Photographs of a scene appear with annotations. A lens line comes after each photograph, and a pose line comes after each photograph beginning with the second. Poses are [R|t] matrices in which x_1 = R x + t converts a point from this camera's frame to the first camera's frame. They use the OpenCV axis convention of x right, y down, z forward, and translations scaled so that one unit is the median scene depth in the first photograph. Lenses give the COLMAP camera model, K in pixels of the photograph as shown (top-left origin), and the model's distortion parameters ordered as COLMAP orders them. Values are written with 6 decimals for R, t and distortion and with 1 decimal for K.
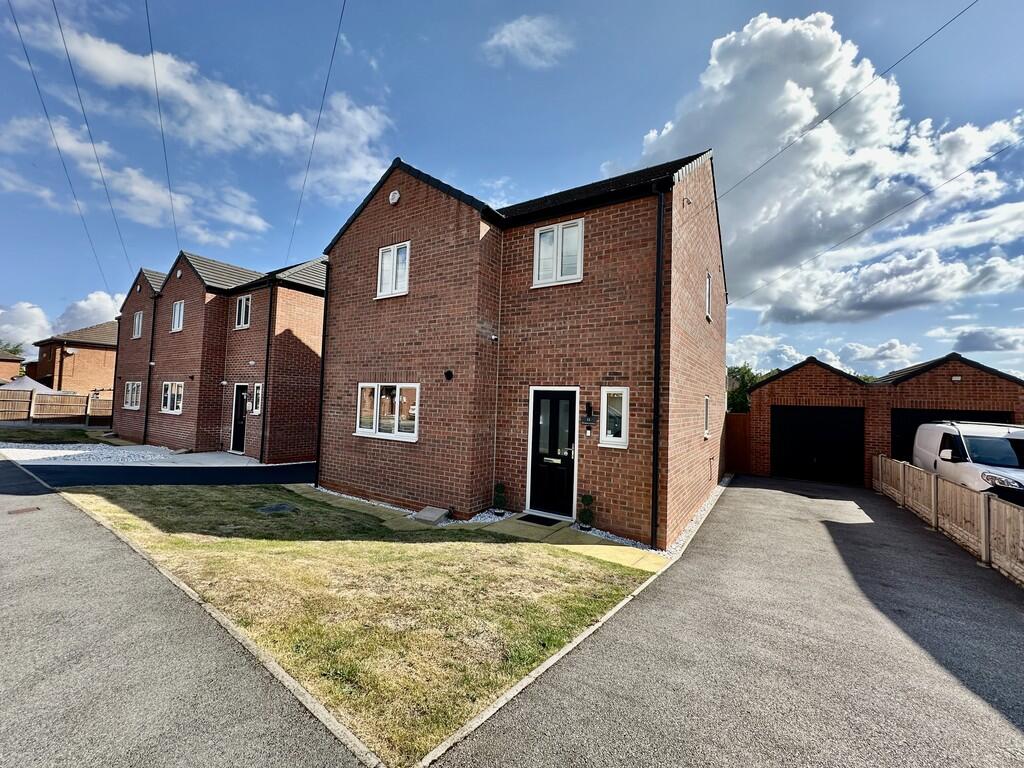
lens RADIAL K [[408.2, 0, 512.8], [0, 408.2, 384.5], [0, 0, 1]] dist [-0.001319, 0.000001]
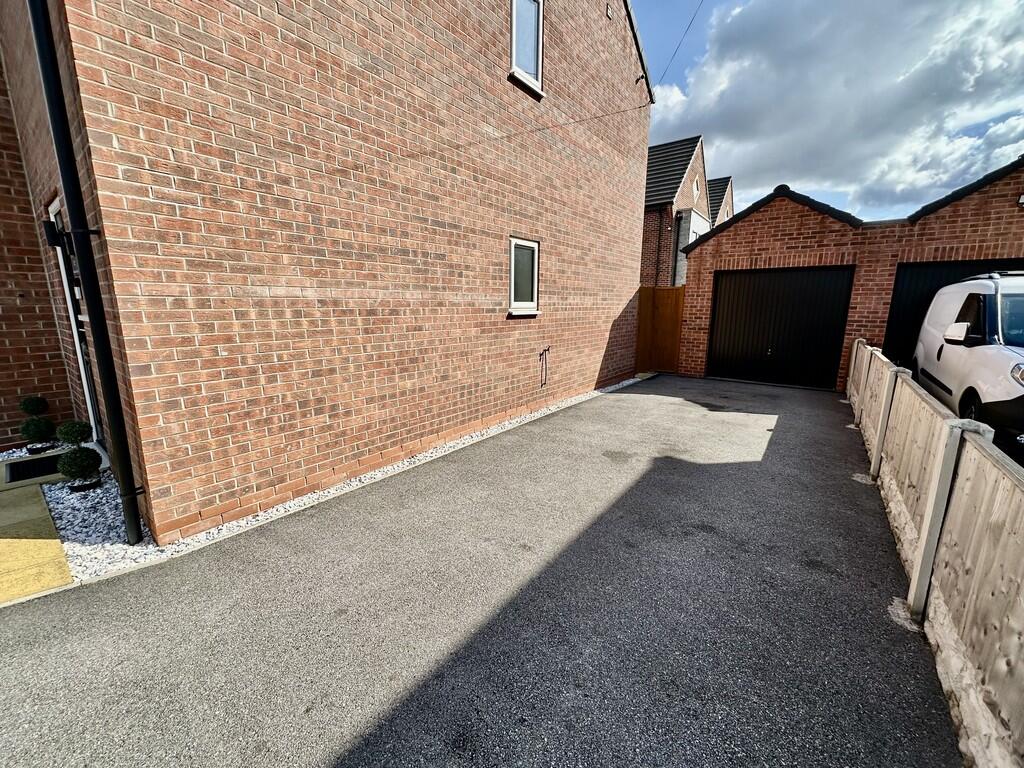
lens RADIAL K [[408.2, 0, 509.1], [0, 408.2, 383.2], [0, 0, 1]] dist [-0.001319, 0.000001]
pose [[0.995641, -0.012576, -0.092413, 0.422714], [0.033576, 0.972762, 0.229362, 0.075686], [0.087011, -0.231465, 0.968944, 0.335642]]
